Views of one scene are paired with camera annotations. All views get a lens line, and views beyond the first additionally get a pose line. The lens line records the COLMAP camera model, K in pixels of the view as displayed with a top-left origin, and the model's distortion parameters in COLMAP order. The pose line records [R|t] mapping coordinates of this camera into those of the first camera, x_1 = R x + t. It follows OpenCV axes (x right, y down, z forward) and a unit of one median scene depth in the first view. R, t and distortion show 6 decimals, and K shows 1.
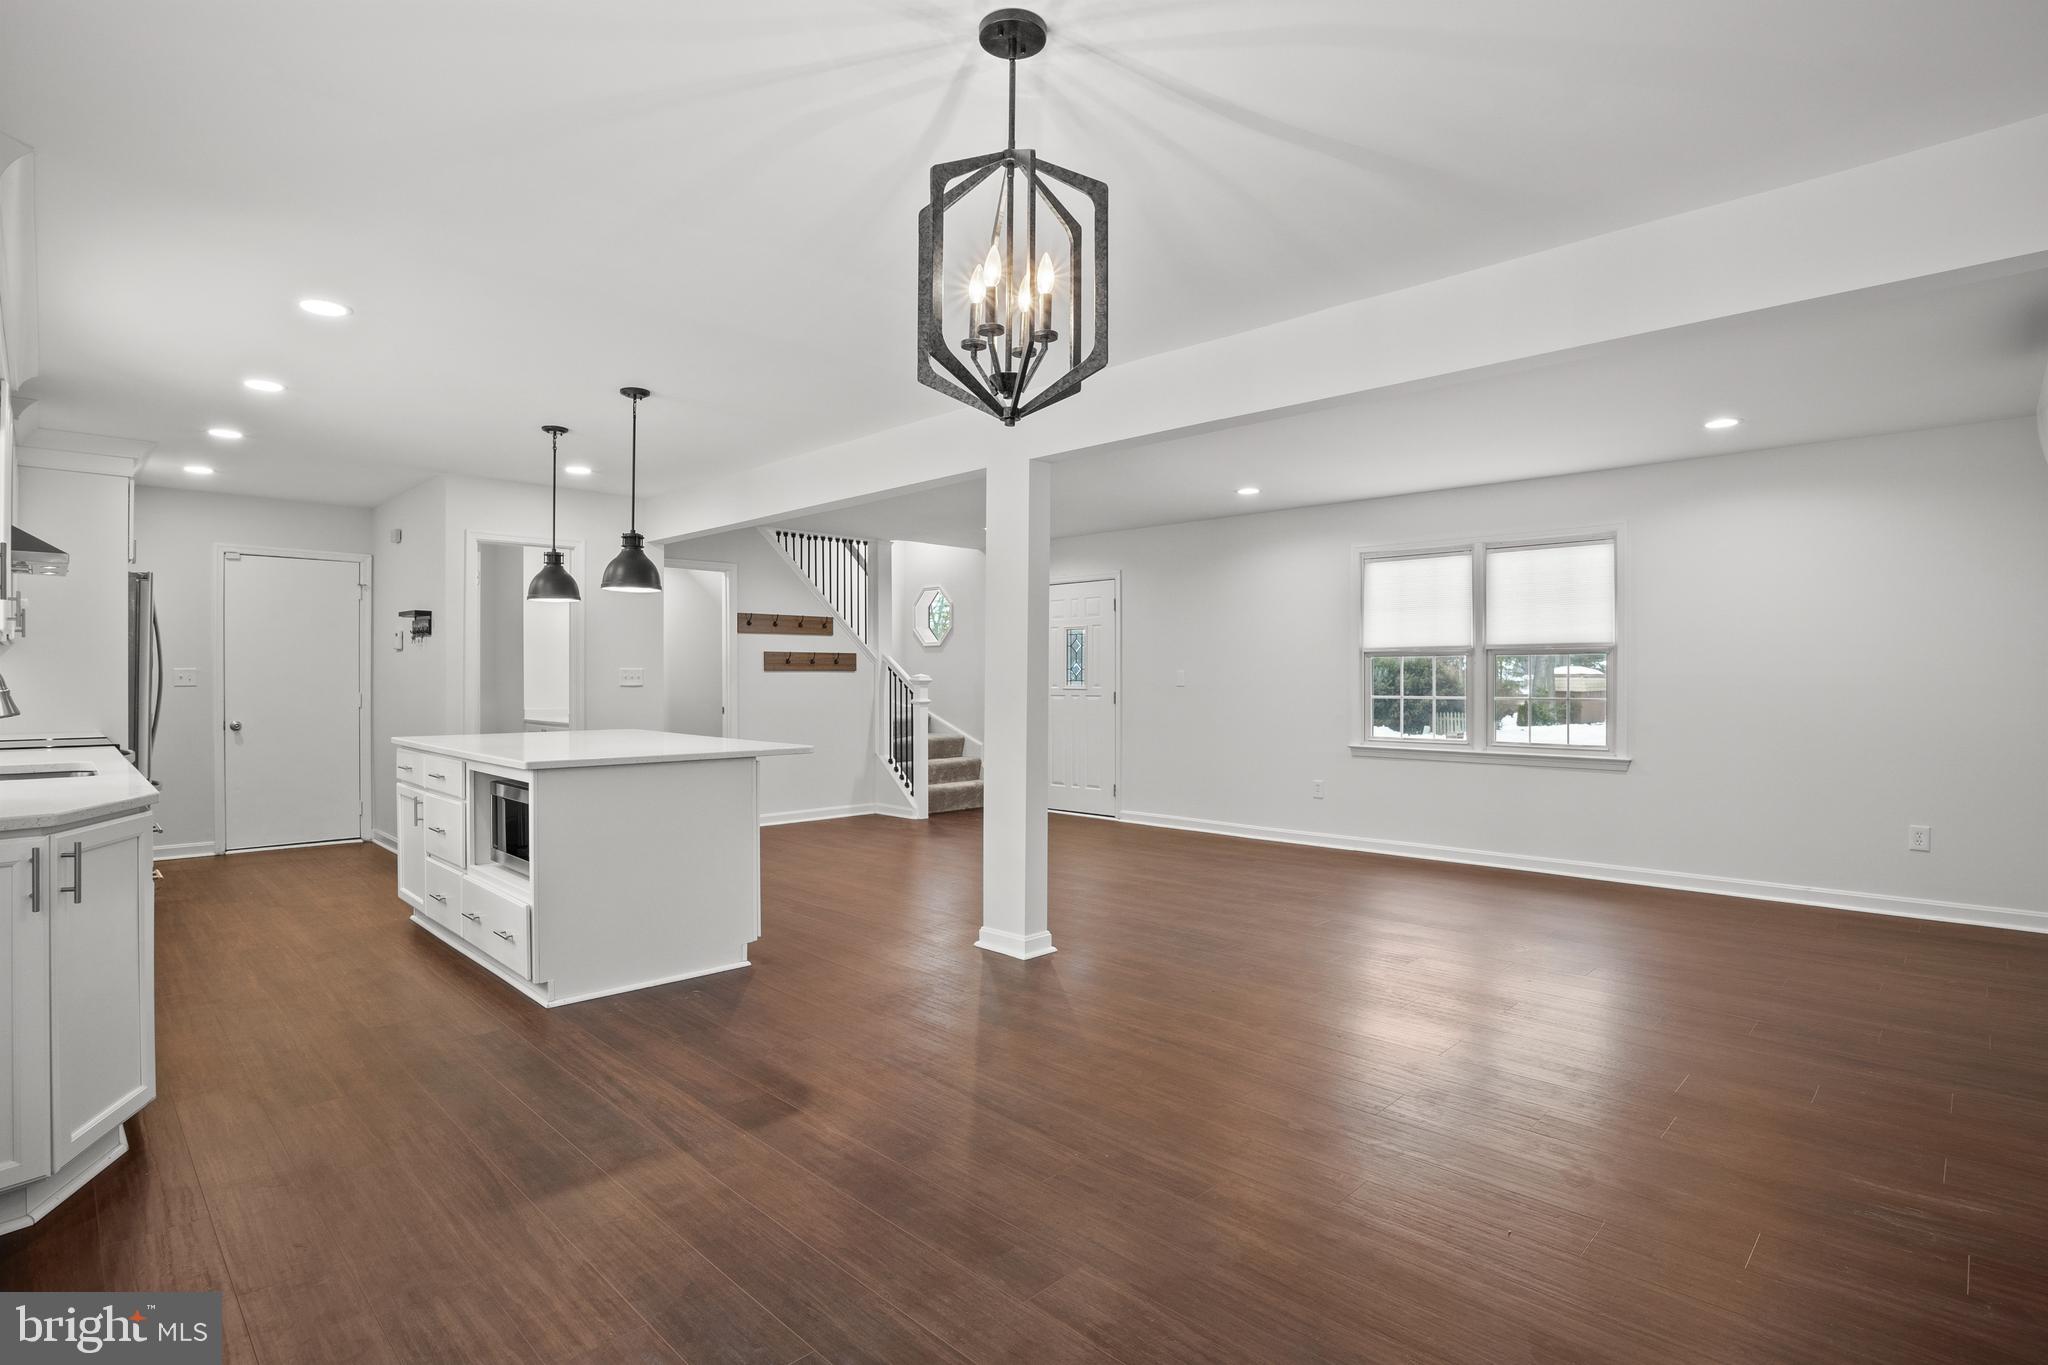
lens RADIAL K [[1024.3, 0, 1016.6], [0, 1024.3, 664.5], [0, 0, 1]] dist [-0.057064, 0.018082]
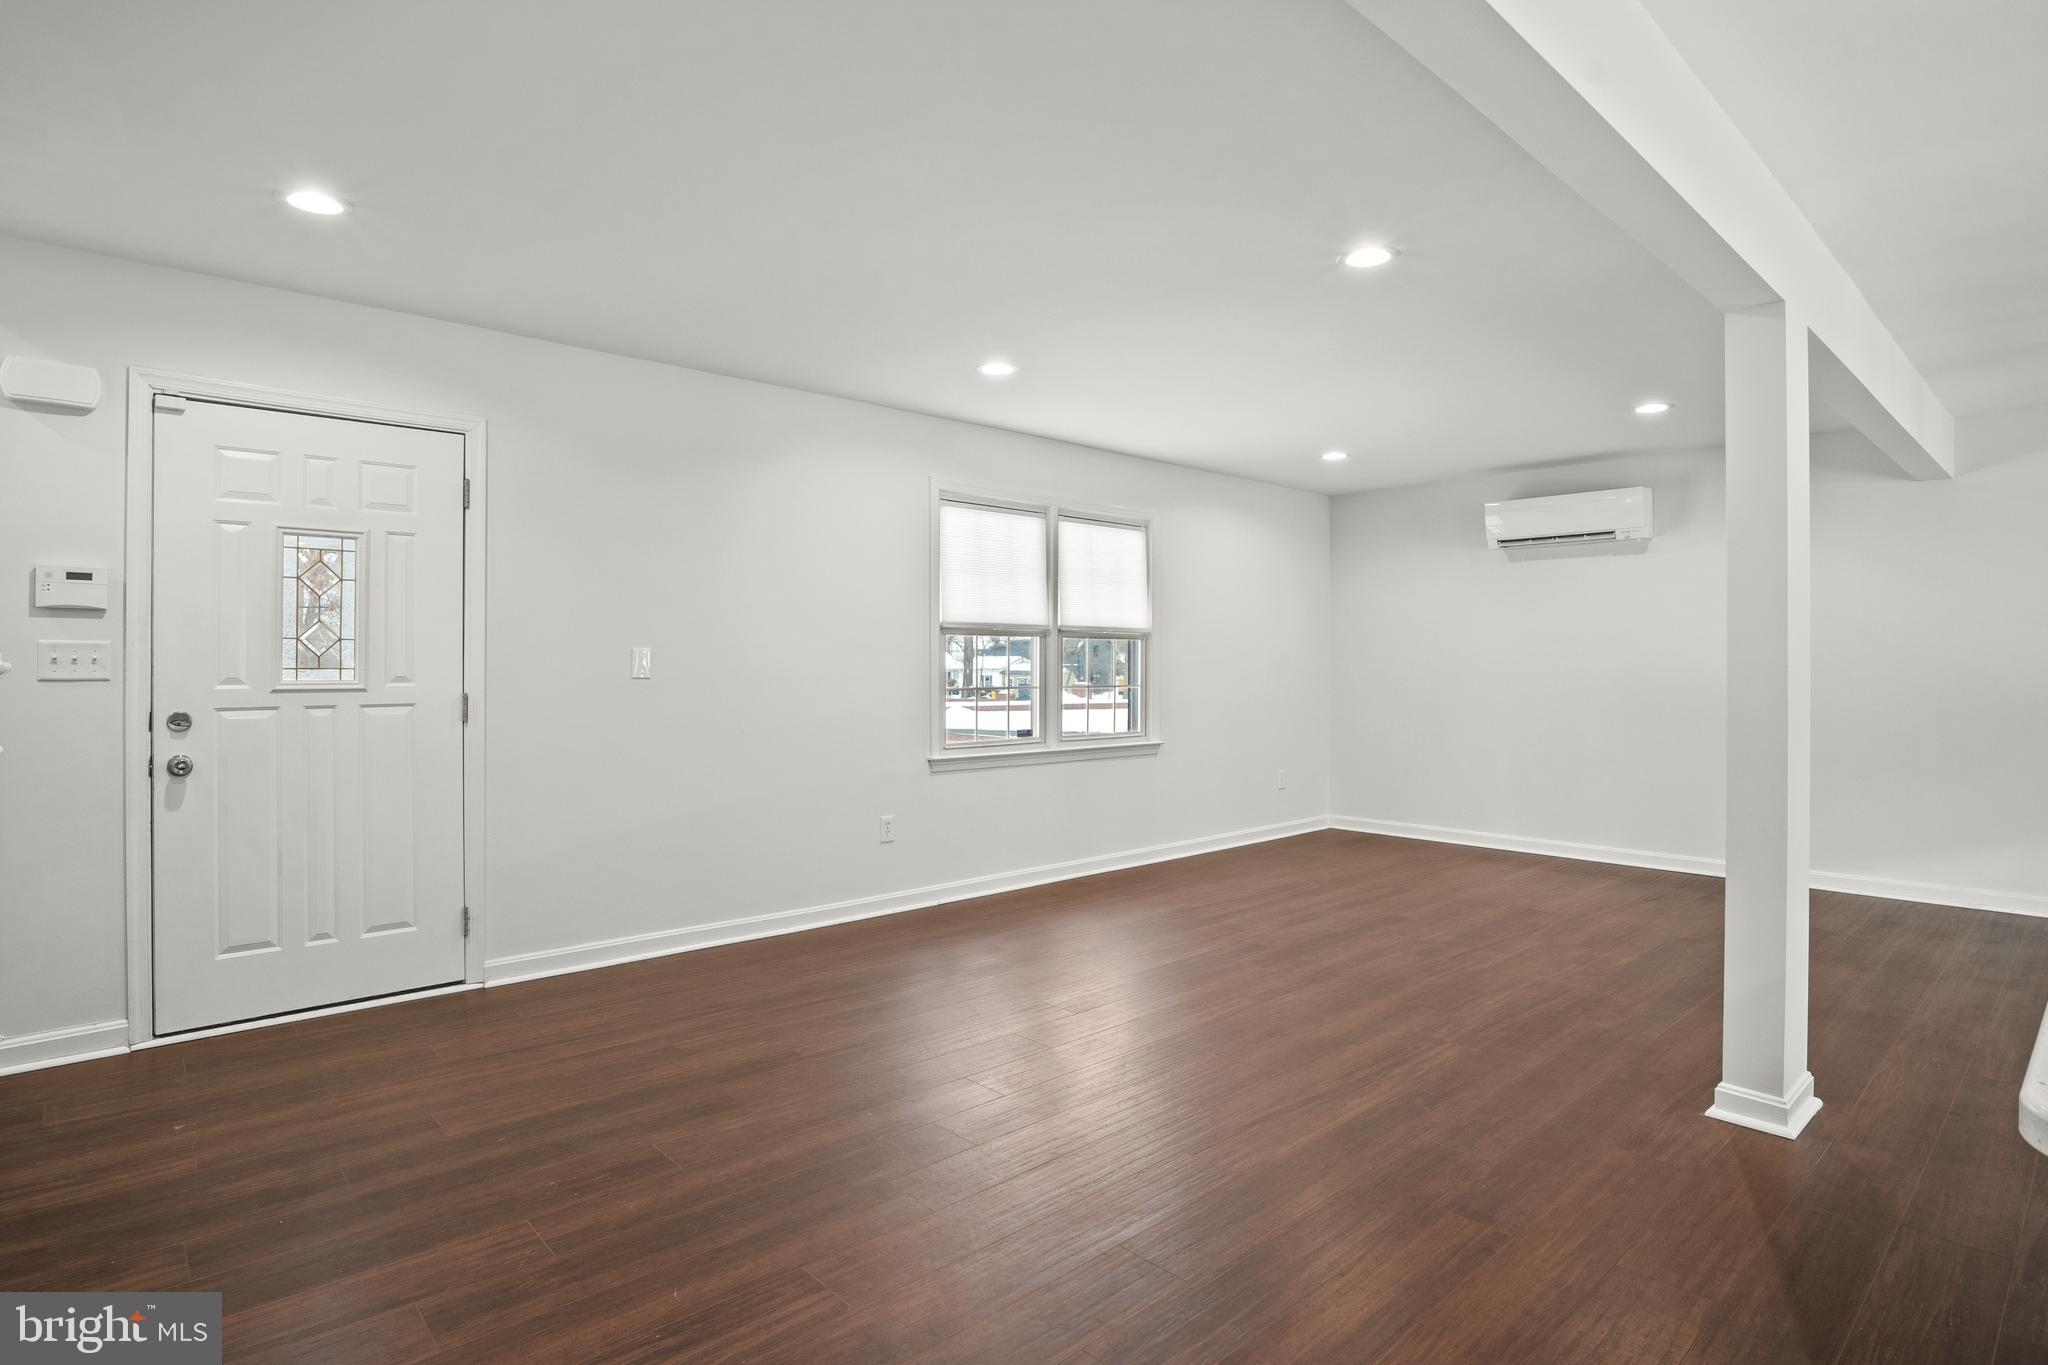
lens RADIAL K [[1061.4, 0, 1024.7], [0, 1061.4, 666.0], [0, 0, 1]] dist [-0.018897, 0.001923]
pose [[0.040274, -0.000935, 0.999188, -0.441155], [-0.019519, 0.999808, 0.001723, 0.013851], [-0.998998, -0.019572, 0.040248, 0.985160]]
